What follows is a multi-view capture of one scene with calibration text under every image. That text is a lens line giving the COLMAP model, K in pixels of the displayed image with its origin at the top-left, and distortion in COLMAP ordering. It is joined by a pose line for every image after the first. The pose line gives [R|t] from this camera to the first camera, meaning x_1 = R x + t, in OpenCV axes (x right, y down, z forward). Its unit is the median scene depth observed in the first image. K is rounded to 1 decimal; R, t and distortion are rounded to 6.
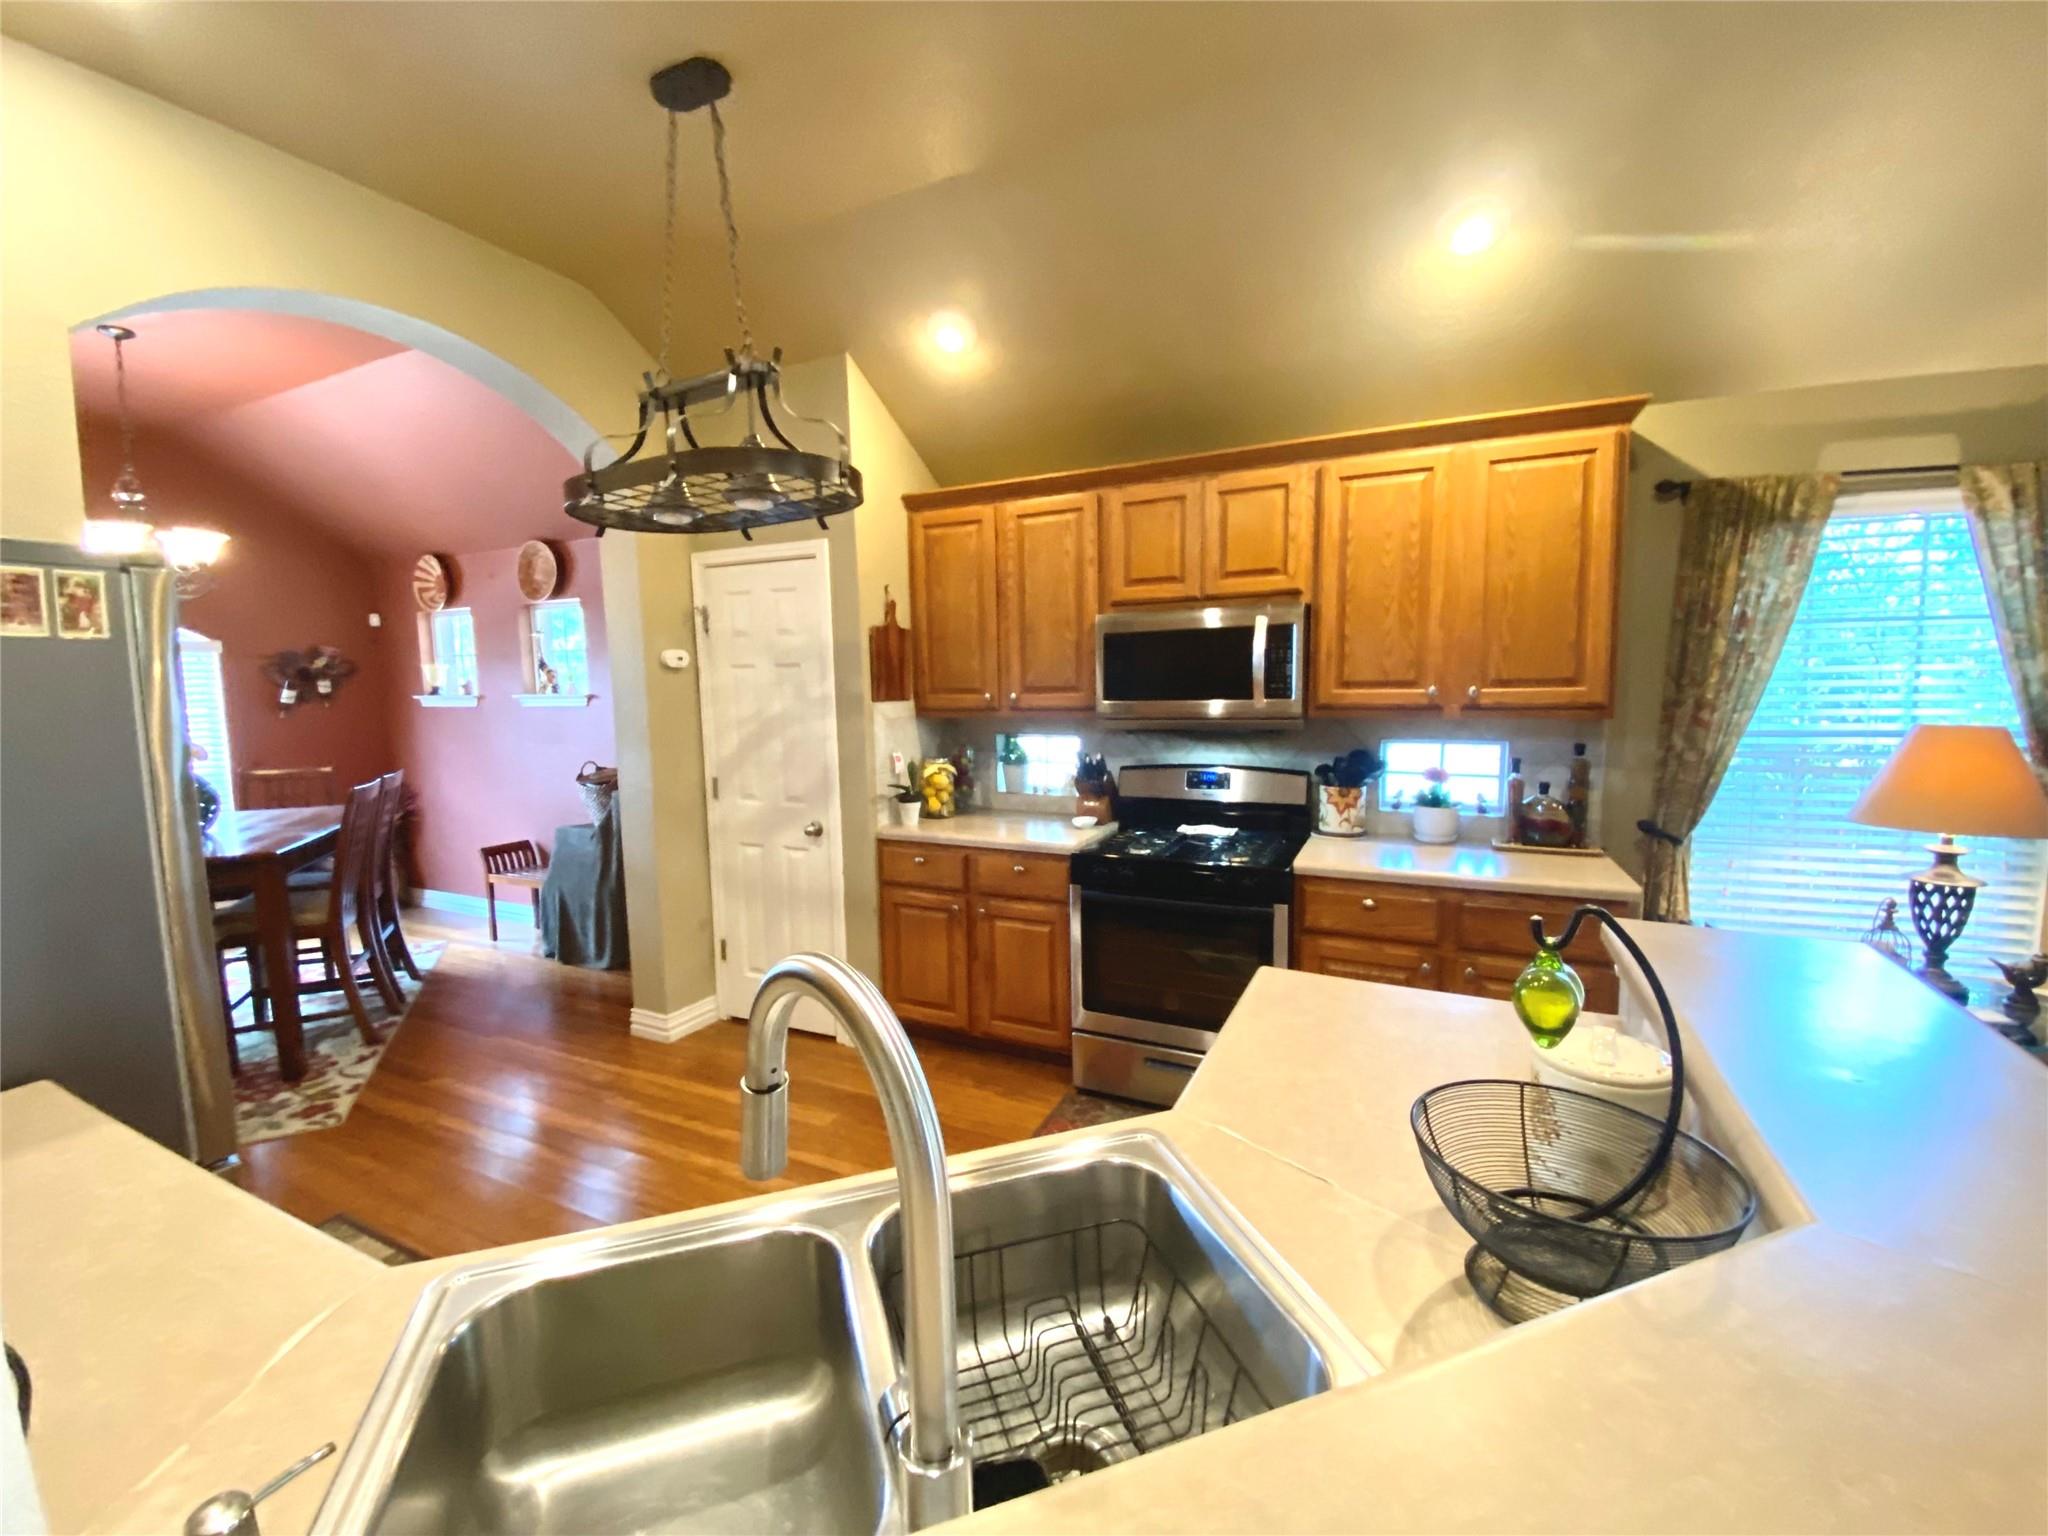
lens RADIAL K [[825.9, 0, 1024.0], [0, 825.9, 768.0], [0, 0, 1]] dist [0.009542, -0.015145]
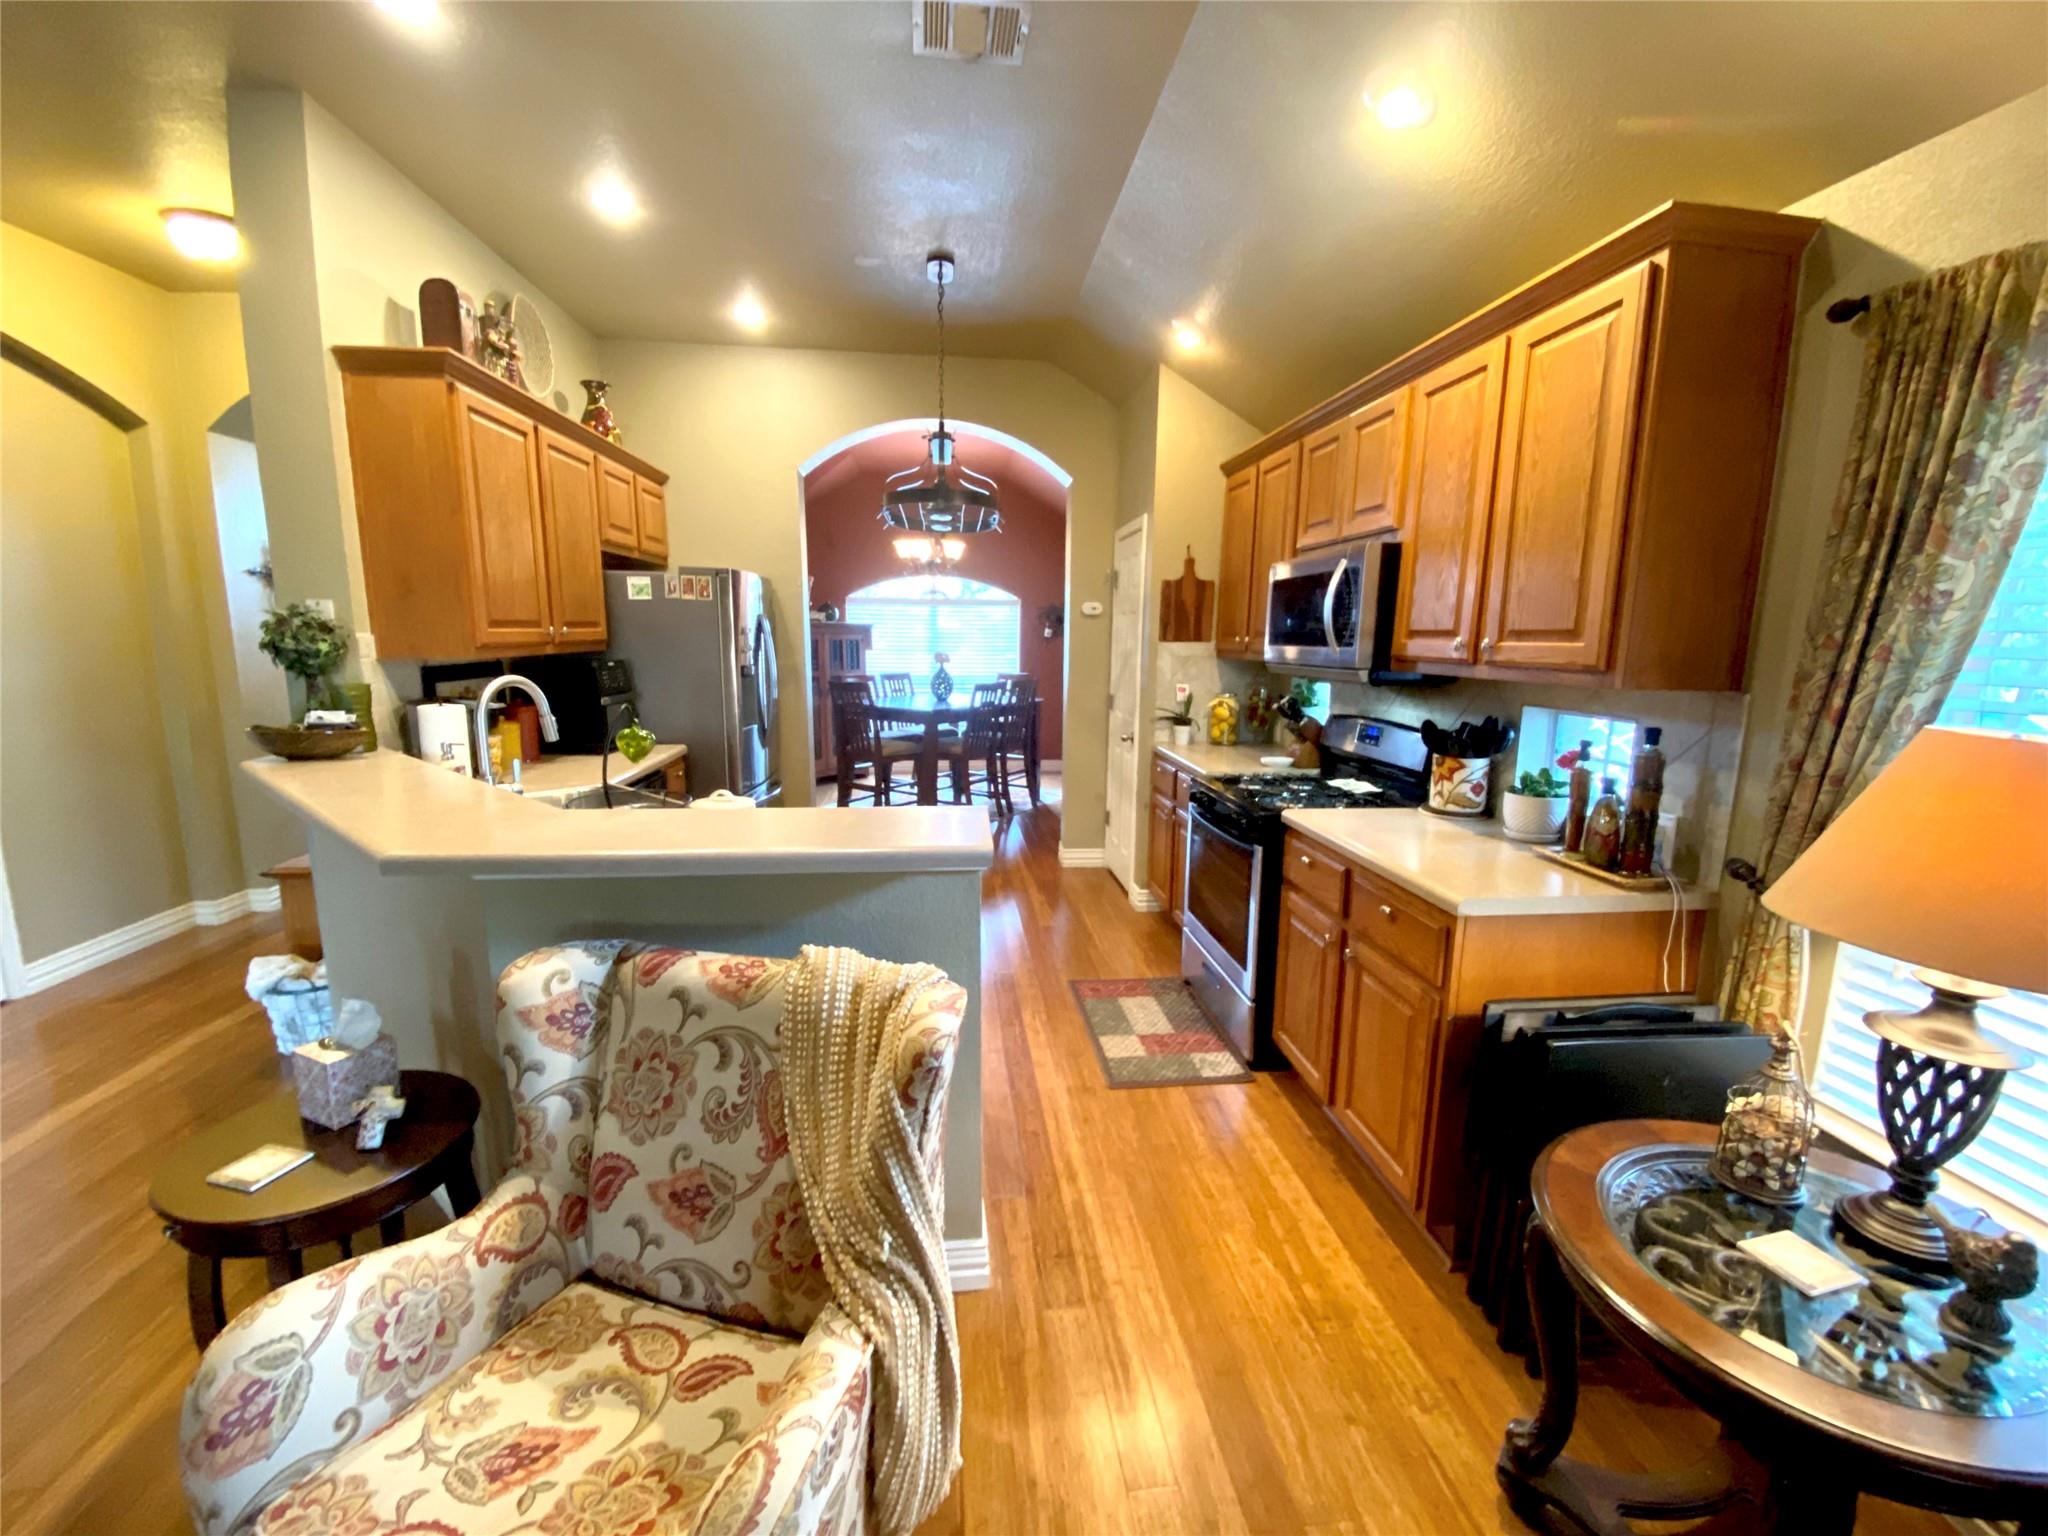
lens RADIAL K [[825.9, 0, 1024.0], [0, 825.9, 768.0], [0, 0, 1]] dist [0.009542, -0.015145]
pose [[0.520975, 0.157174, -0.838977, 0.766898], [-0.098505, 0.987404, 0.123812, -0.024466], [0.847869, 0.018141, 0.529895, 0.153565]]
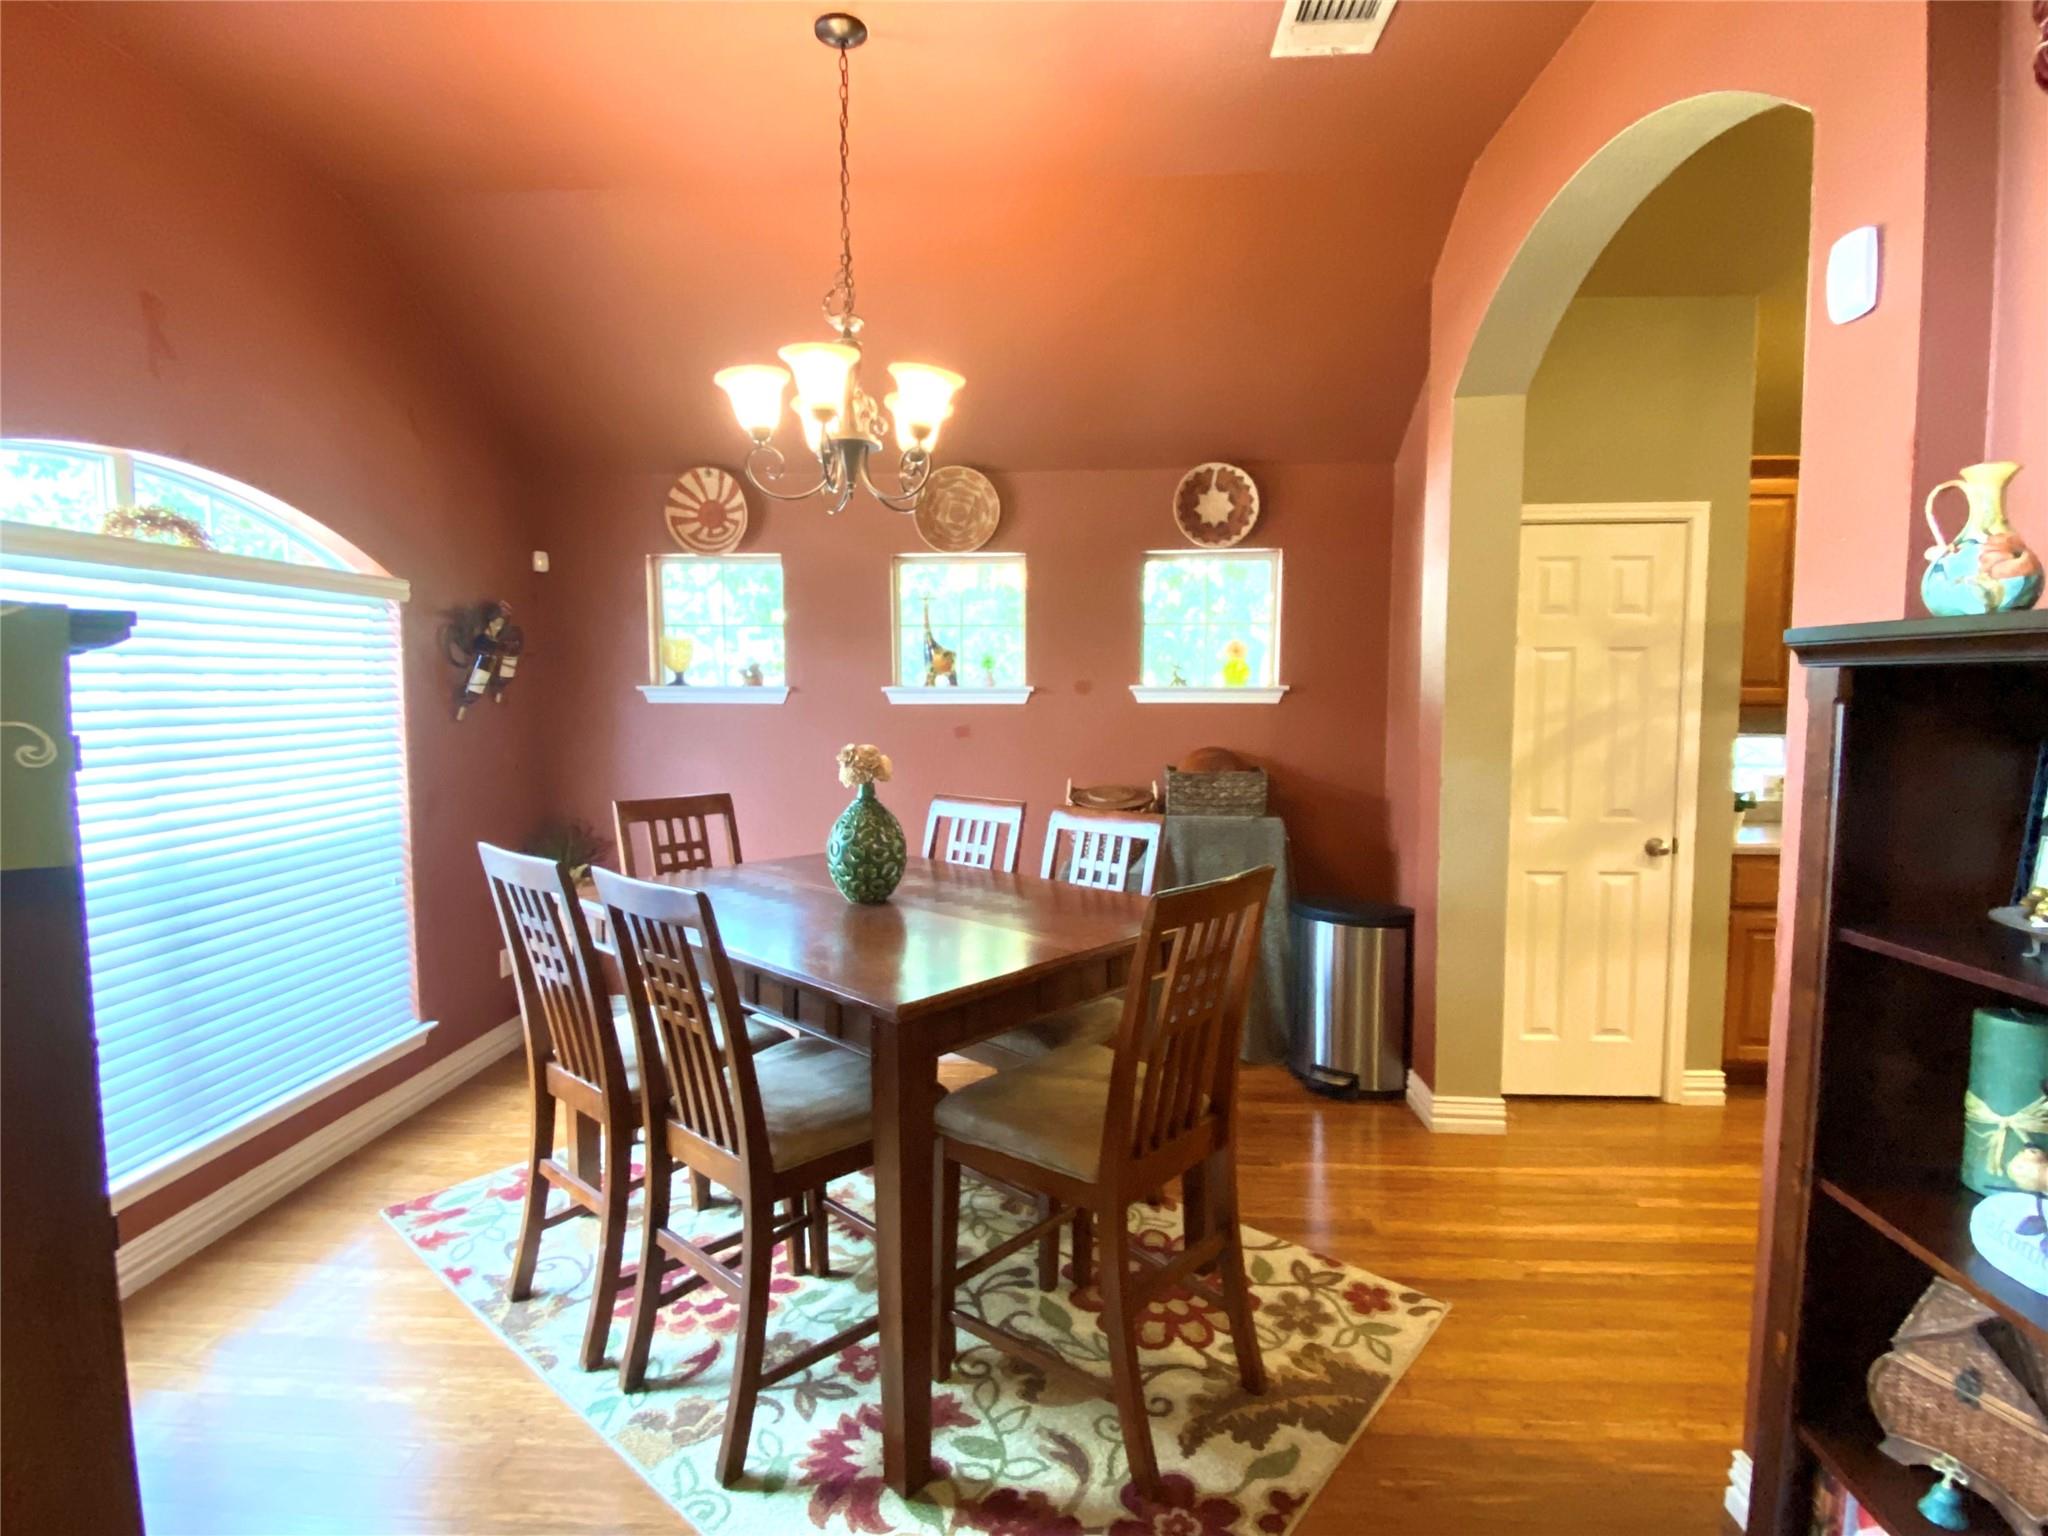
lens RADIAL K [[1007.1, 0, 1024.0], [0, 1007.1, 768.0], [0, 0, 1]] dist [0.016149, -0.018541]
pose [[0.929159, -0.014199, 0.369407, -1.208072], [0.025511, 0.999343, -0.025755, 0.004784], [-0.368798, 0.033354, 0.928911, 0.285280]]
